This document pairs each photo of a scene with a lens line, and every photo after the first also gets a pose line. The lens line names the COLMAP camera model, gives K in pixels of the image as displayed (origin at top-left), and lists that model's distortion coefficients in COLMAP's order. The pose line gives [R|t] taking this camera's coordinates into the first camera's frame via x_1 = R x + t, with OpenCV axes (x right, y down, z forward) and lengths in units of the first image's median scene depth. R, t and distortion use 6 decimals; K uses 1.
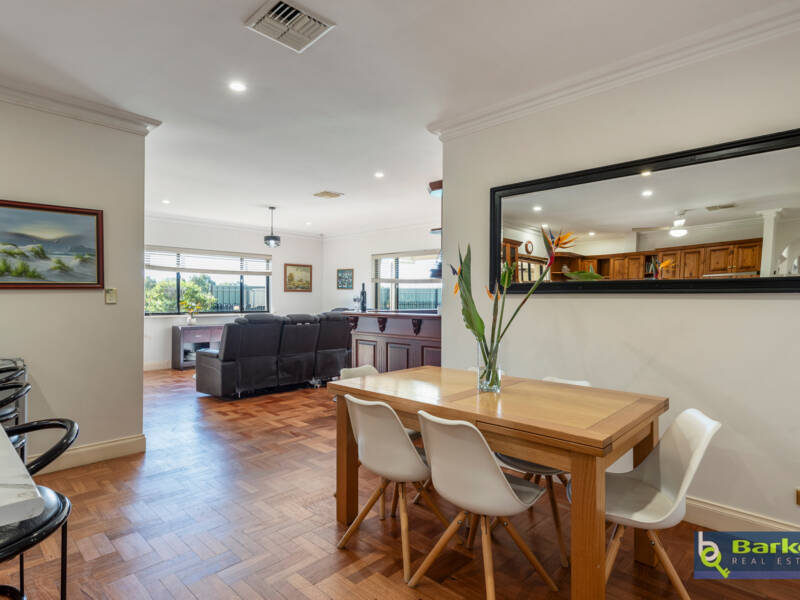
lens RADIAL K [[440.0, 0, 400.9], [0, 440.0, 294.0], [0, 0, 1]] dist [0.006076, 0.000551]
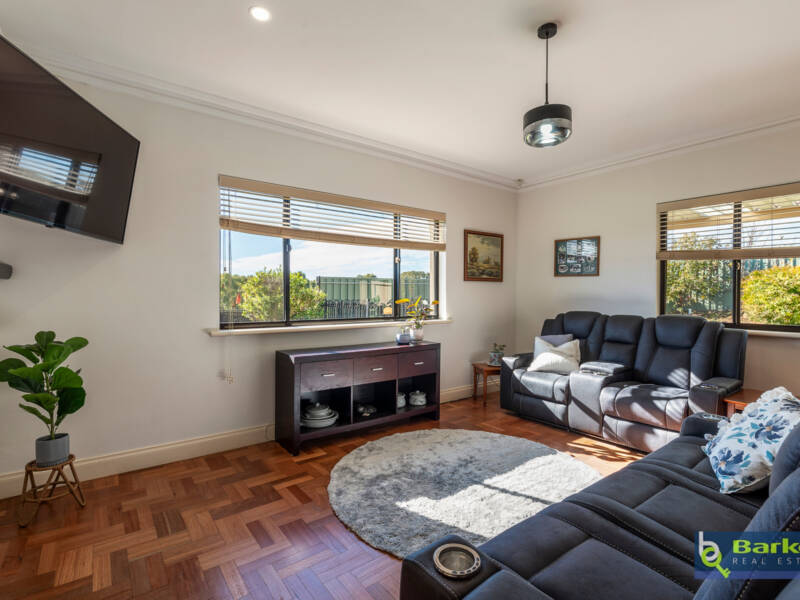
lens RADIAL K [[402.6, 0, 400.1], [0, 402.6, 304.5], [0, 0, 1]] dist [-0.006164, -0.000260]
pose [[0.985922, 0.004578, -0.167144, -0.262671], [0.000955, 0.999455, 0.033008, 0.007871], [0.167204, -0.032703, 0.985380, 0.496871]]
